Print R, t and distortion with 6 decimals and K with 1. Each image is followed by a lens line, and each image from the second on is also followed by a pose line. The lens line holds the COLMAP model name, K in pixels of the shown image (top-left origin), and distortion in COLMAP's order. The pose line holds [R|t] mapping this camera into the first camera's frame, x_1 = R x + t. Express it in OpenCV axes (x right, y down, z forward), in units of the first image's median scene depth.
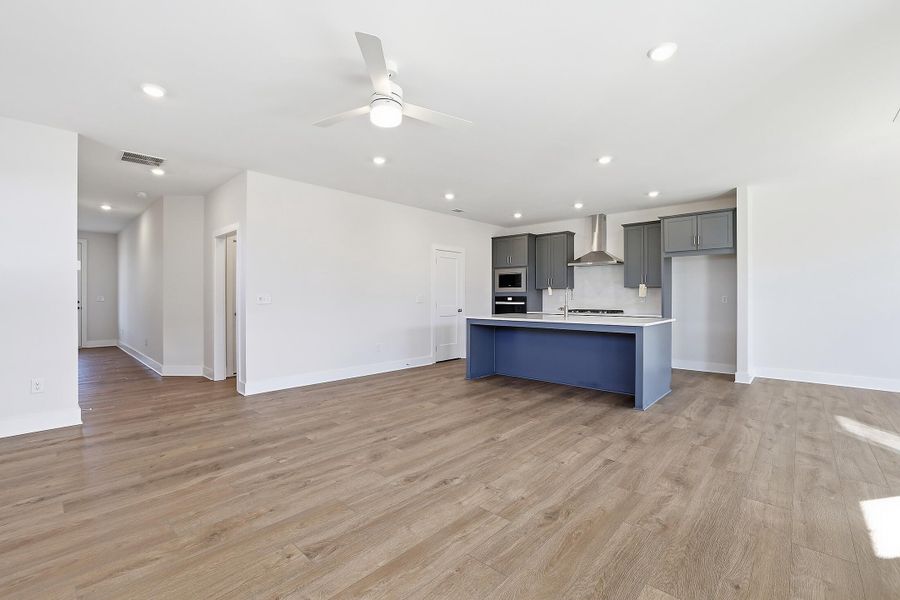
lens RADIAL K [[386.6, 0, 444.0], [0, 386.6, 295.4], [0, 0, 1]] dist [-0.004363, 0.000460]
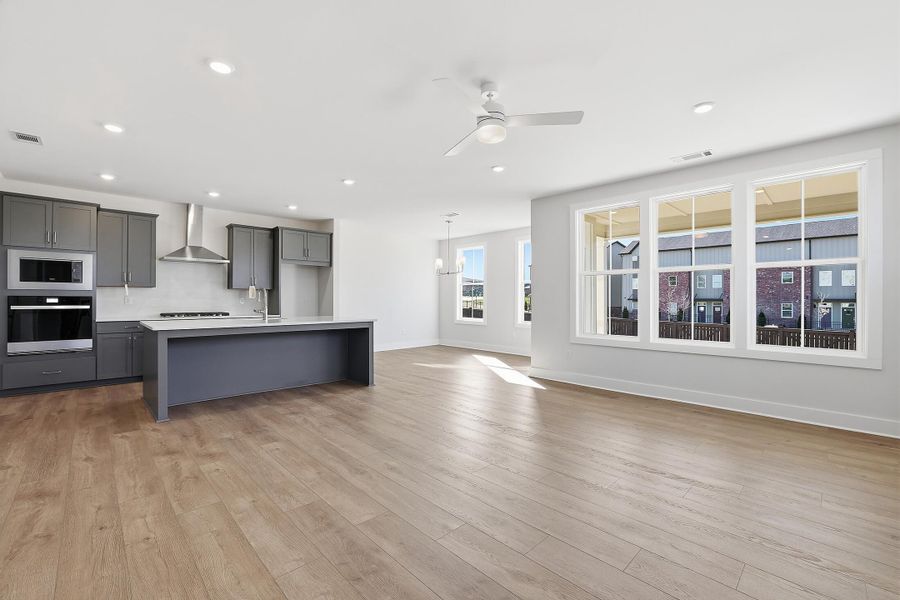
lens RADIAL K [[386.6, 0, 443.6], [0, 386.6, 302.6], [0, 0, 1]] dist [-0.004363, 0.000460]
pose [[0.077319, -0.006612, 0.996985, -0.554569], [-0.008291, 0.999939, 0.007275, 0.003982], [-0.996972, -0.008829, 0.077259, 0.472349]]
